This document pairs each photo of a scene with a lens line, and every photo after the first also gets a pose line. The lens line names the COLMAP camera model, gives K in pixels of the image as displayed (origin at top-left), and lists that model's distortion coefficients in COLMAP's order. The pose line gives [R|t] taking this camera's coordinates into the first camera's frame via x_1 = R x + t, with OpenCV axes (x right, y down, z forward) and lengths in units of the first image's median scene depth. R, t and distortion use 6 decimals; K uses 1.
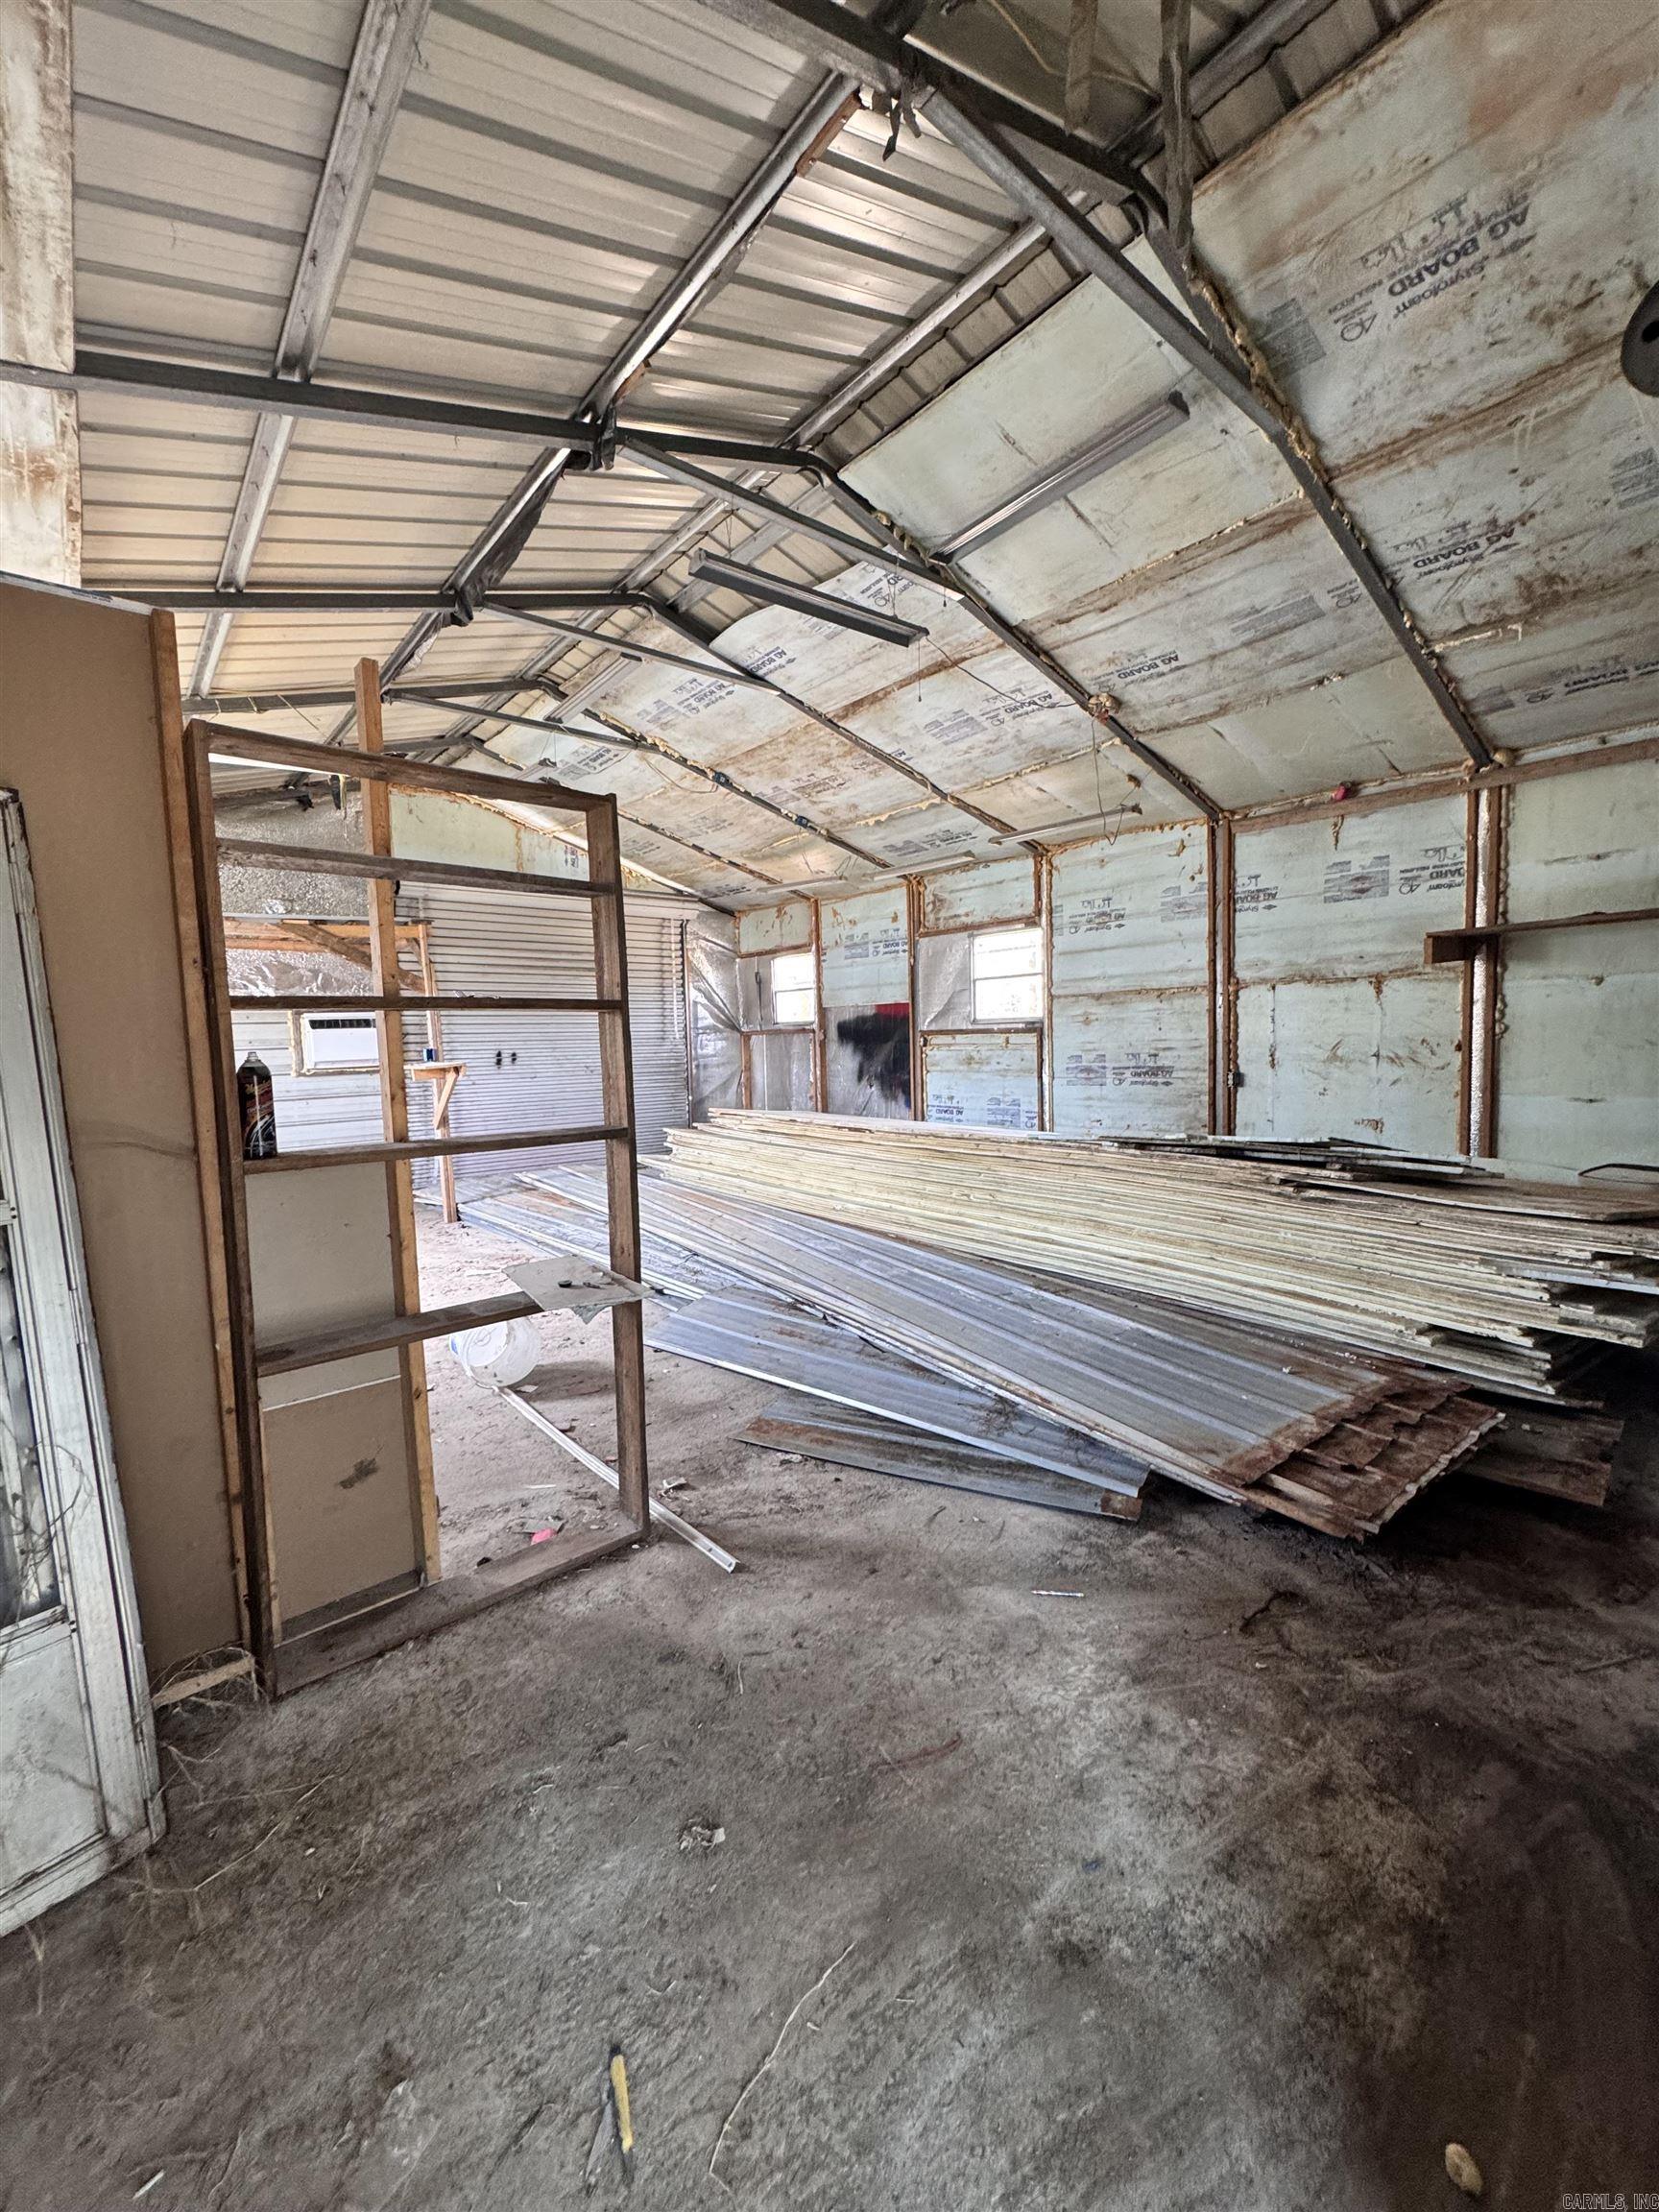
lens RADIAL K [[880.9, 0, 830.9], [0, 880.9, 1100.4], [0, 0, 1]] dist [-0.003055, 0.000431]
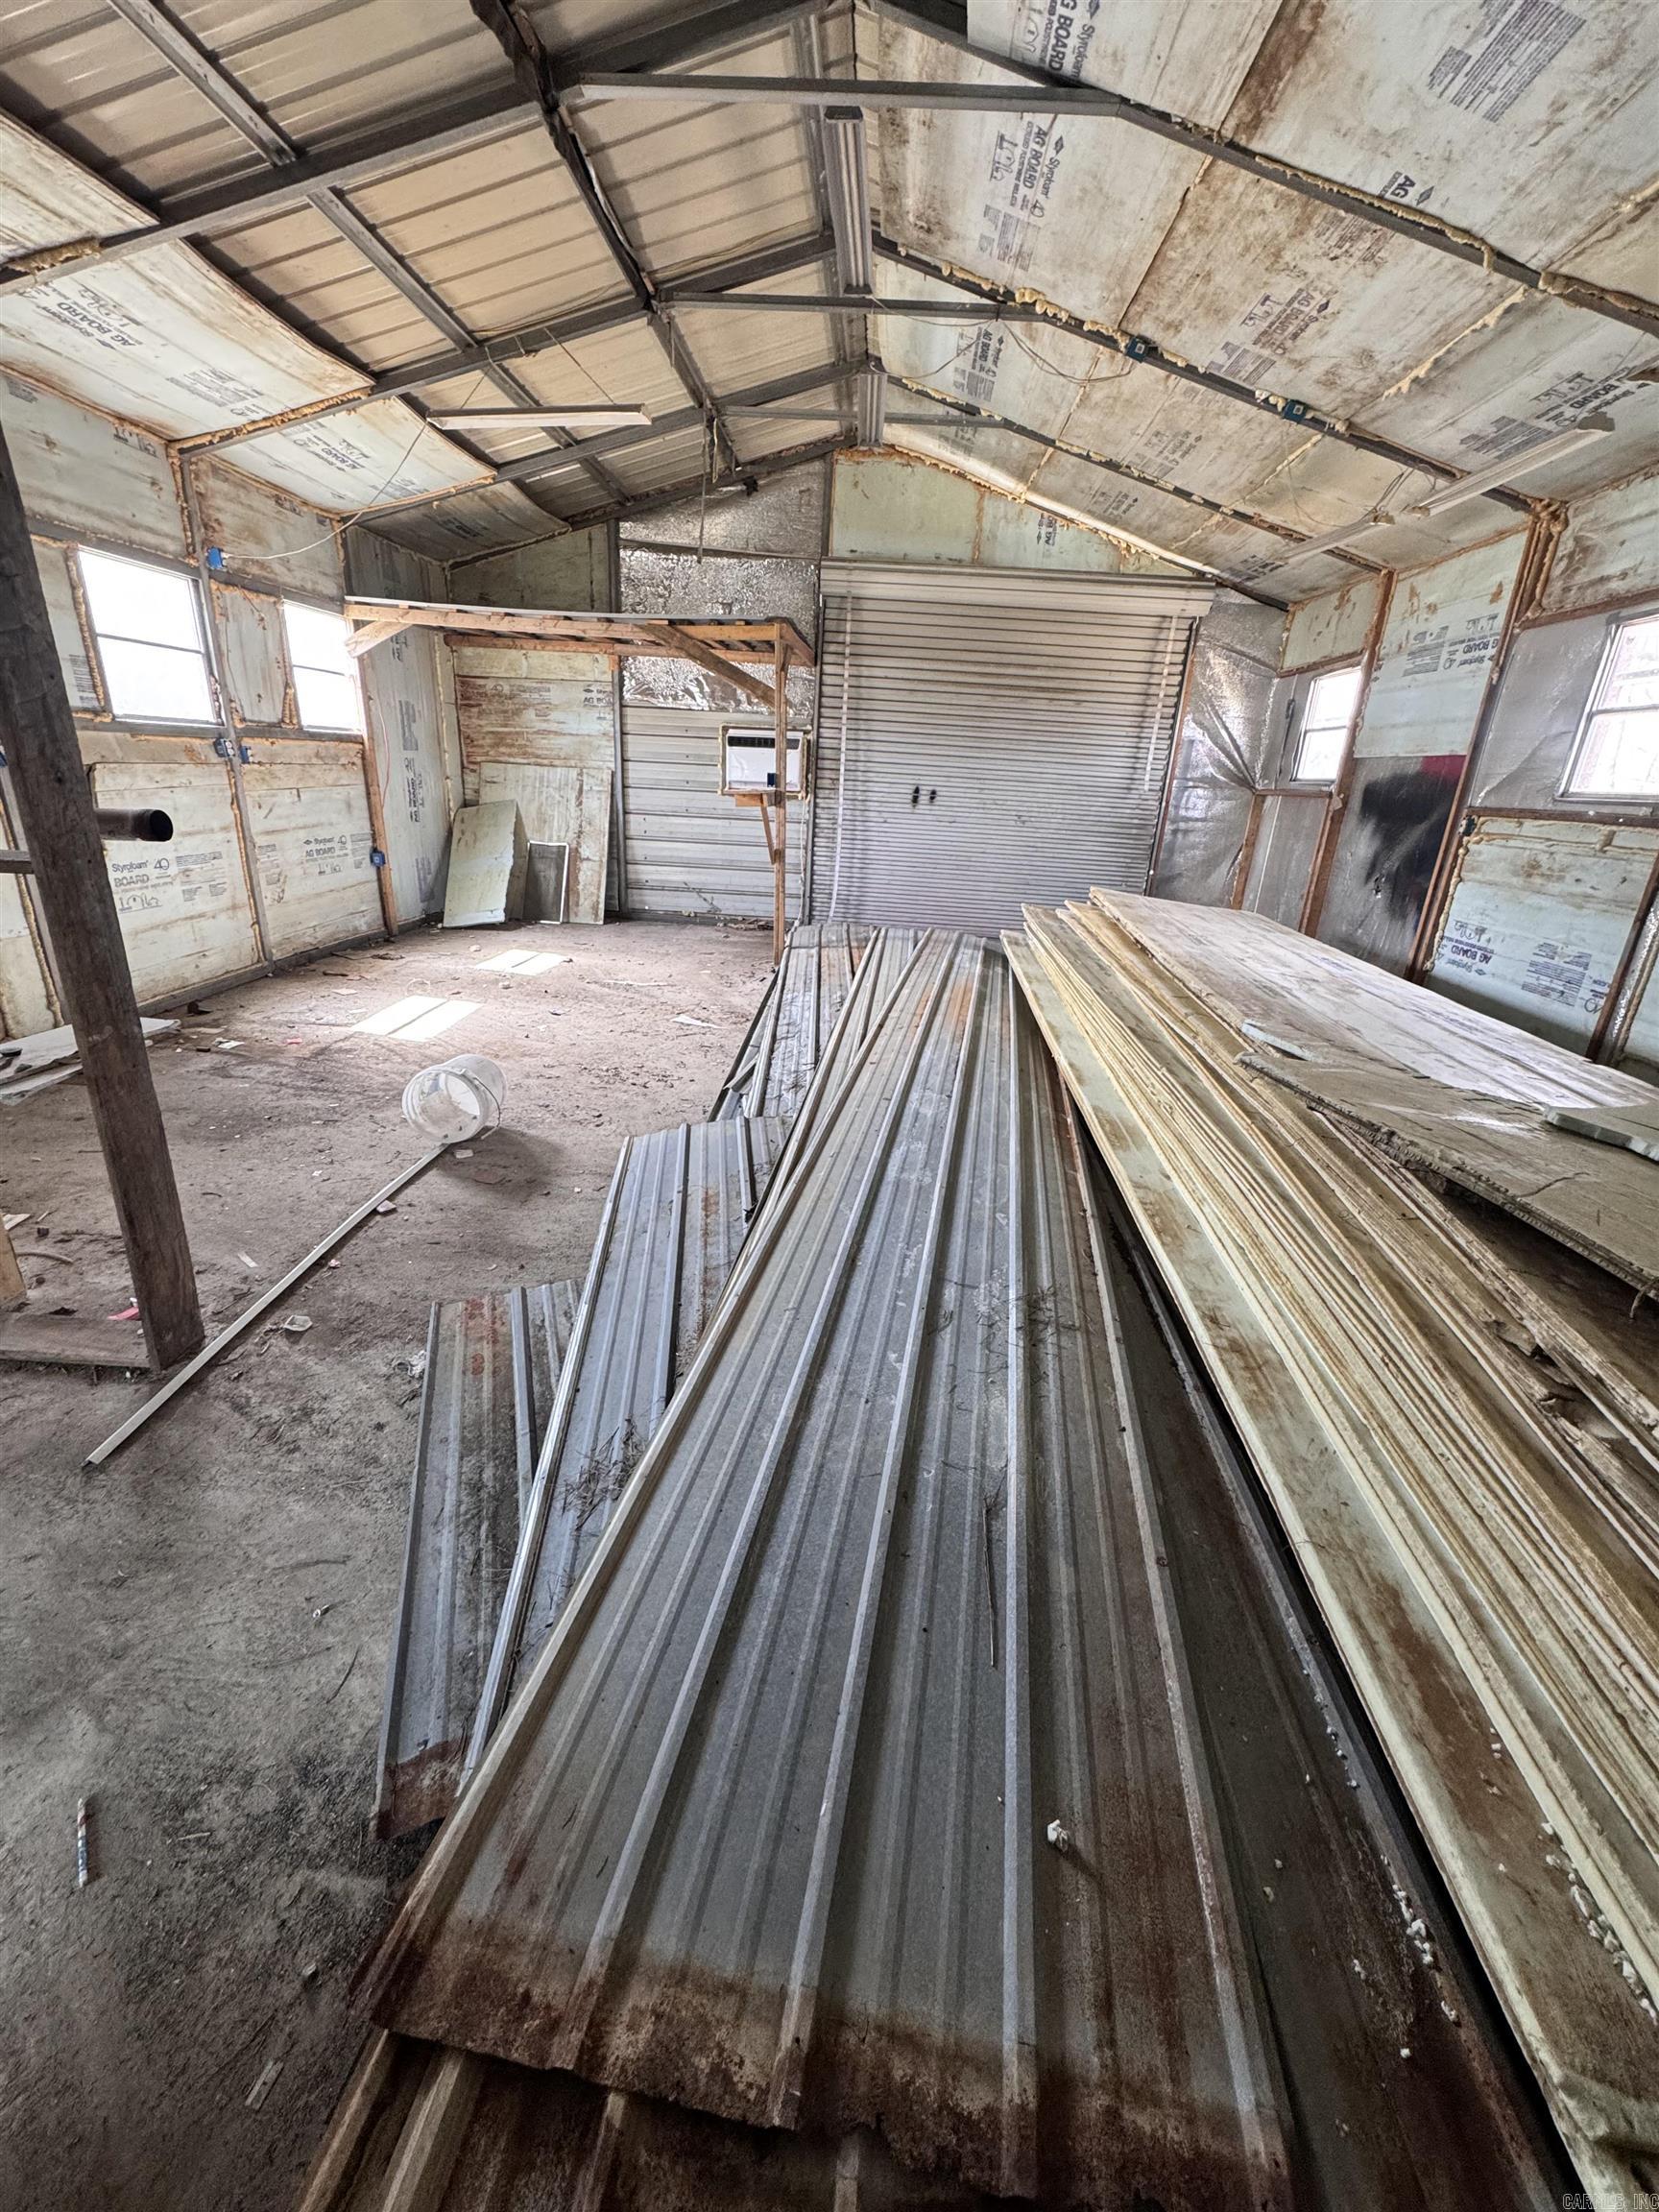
lens RADIAL K [[882.2, 0, 831.3], [0, 882.2, 1100.9], [0, 0, 1]] dist [-0.002121, -0.000266]
pose [[0.730110, 0.298660, -0.614607, 0.684679], [-0.123448, 0.942279, 0.311241, -0.081025], [0.672086, -0.151368, 0.724836, 0.855935]]
